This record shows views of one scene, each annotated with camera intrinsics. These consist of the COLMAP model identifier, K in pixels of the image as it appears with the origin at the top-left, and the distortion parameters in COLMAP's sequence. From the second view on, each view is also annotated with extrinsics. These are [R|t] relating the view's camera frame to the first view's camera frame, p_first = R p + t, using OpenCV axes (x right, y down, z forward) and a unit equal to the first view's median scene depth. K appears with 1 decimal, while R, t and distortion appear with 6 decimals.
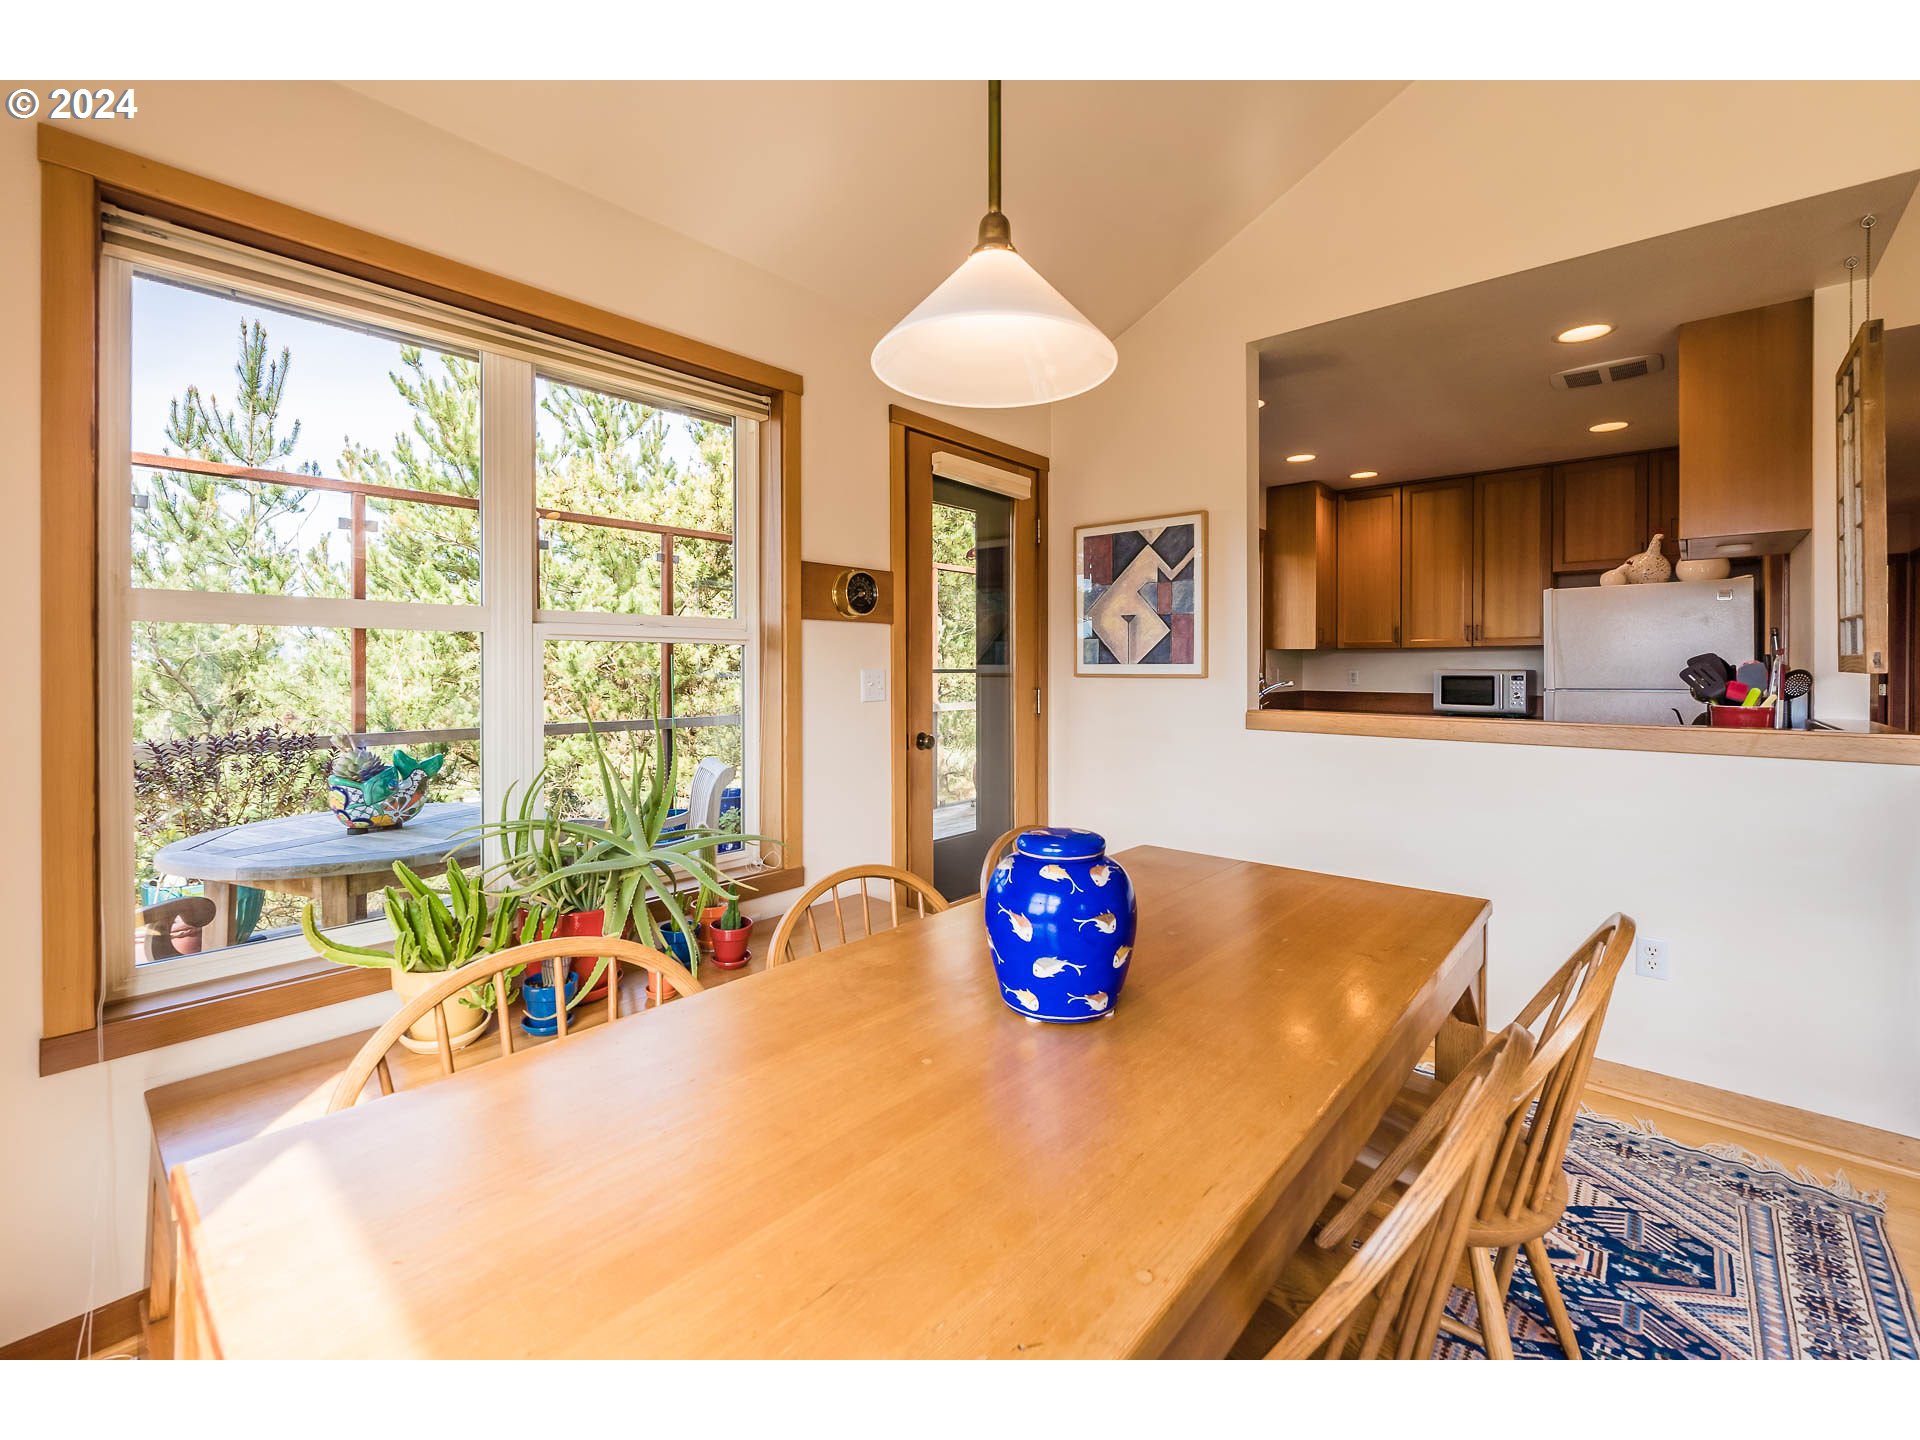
lens RADIAL K [[805.3, 0, 957.7], [0, 805.3, 685.2], [0, 0, 1]] dist [-0.003150, -0.000082]
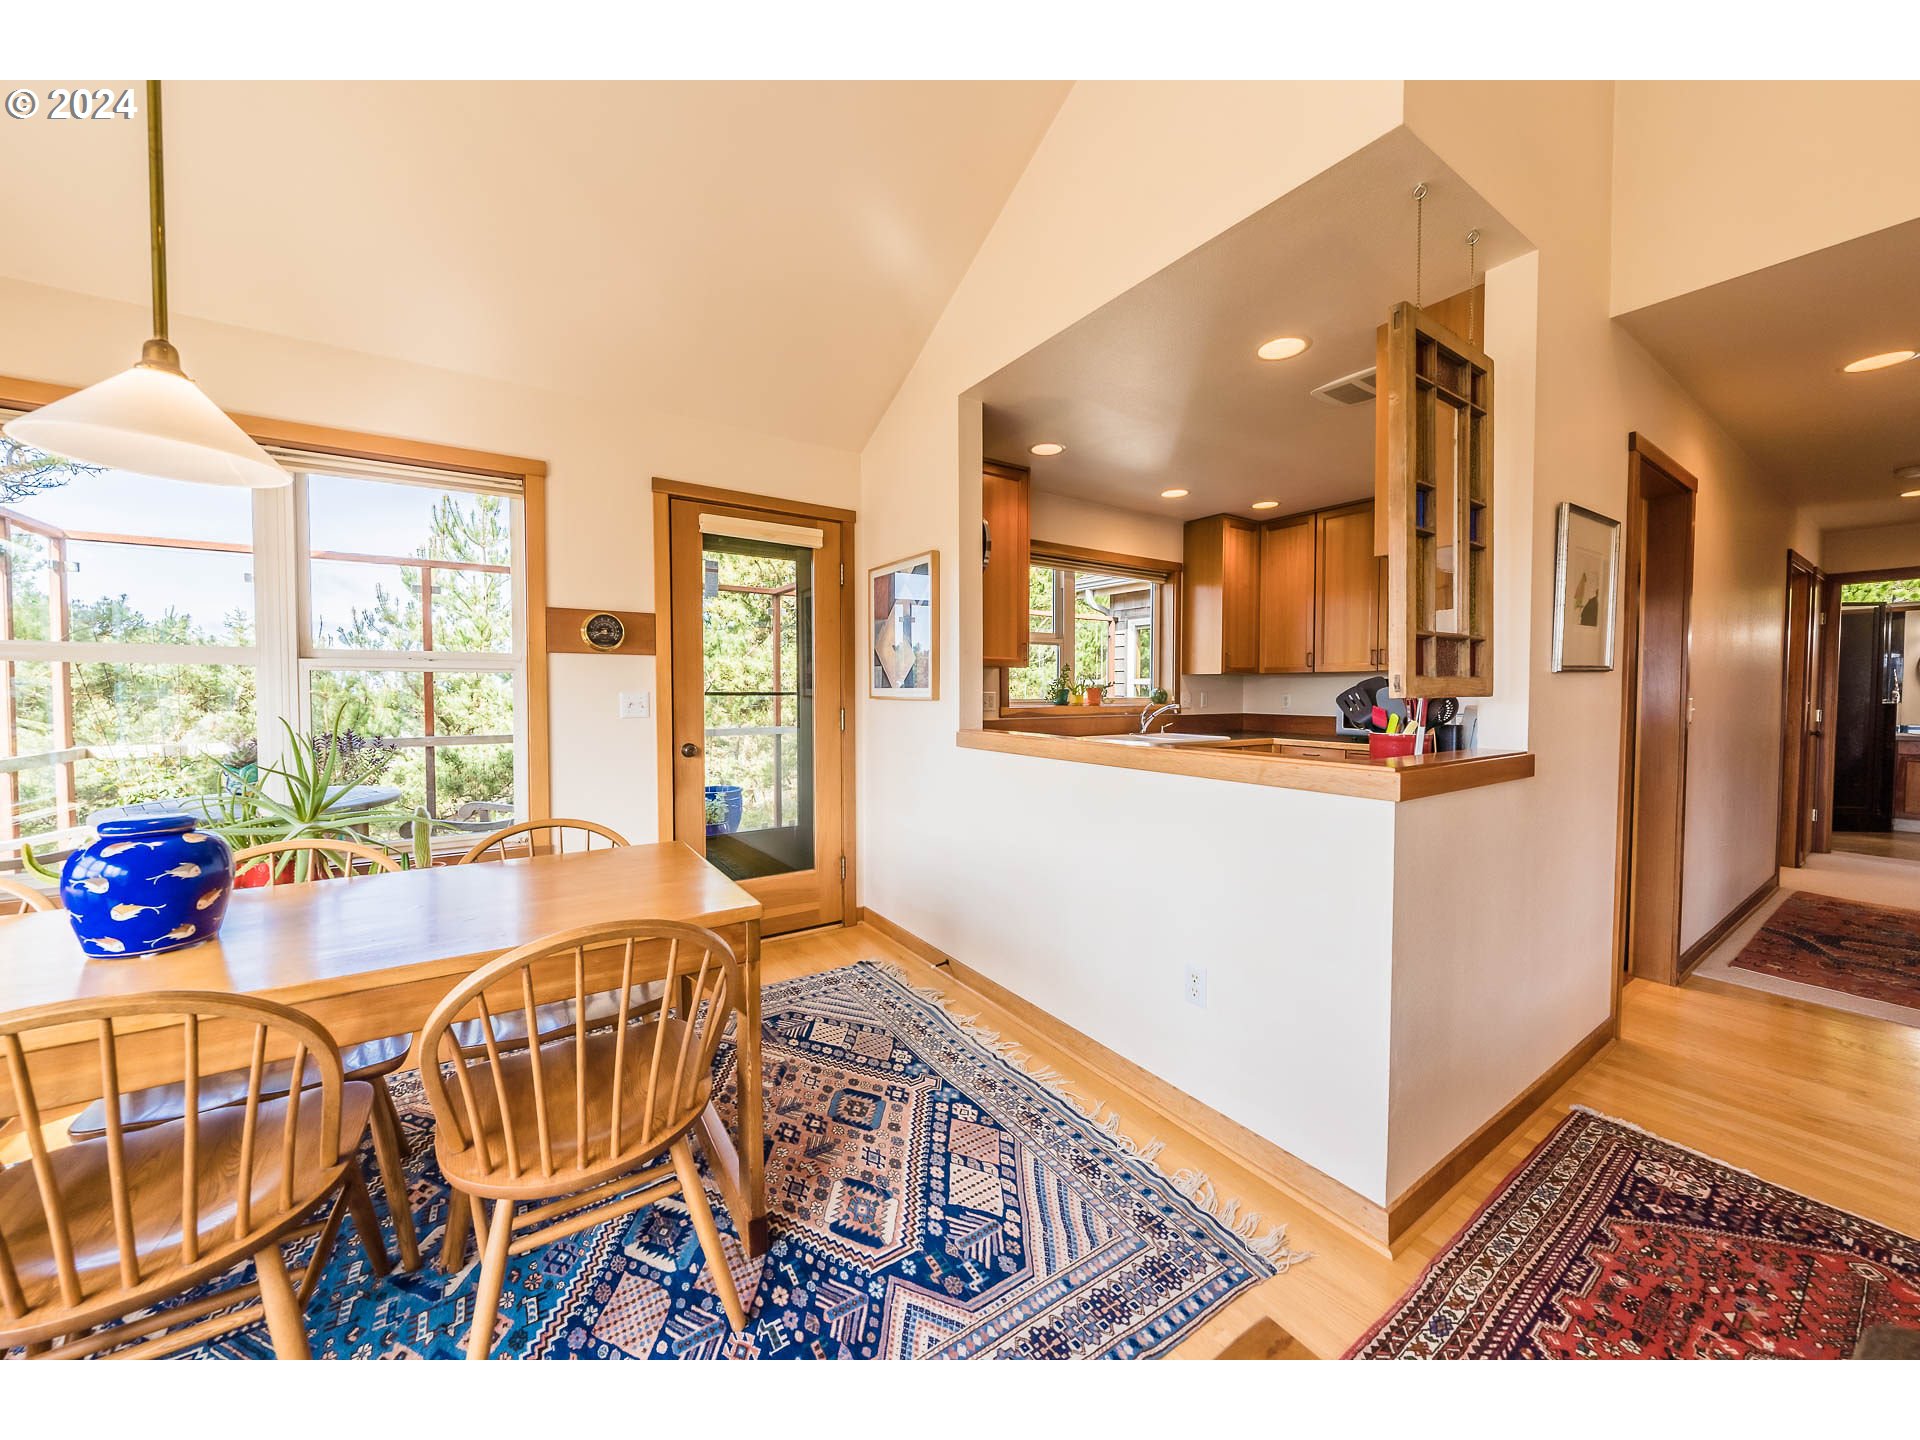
lens RADIAL K [[688.9, 0, 965.9], [0, 688.9, 711.3], [0, 0, 1]] dist [0.007621, -0.000066]
pose [[0.970081, 0.009051, -0.242614, 0.702104], [-0.007095, 0.999935, 0.008936, -0.003148], [0.242679, -0.006947, 0.970082, 0.092315]]
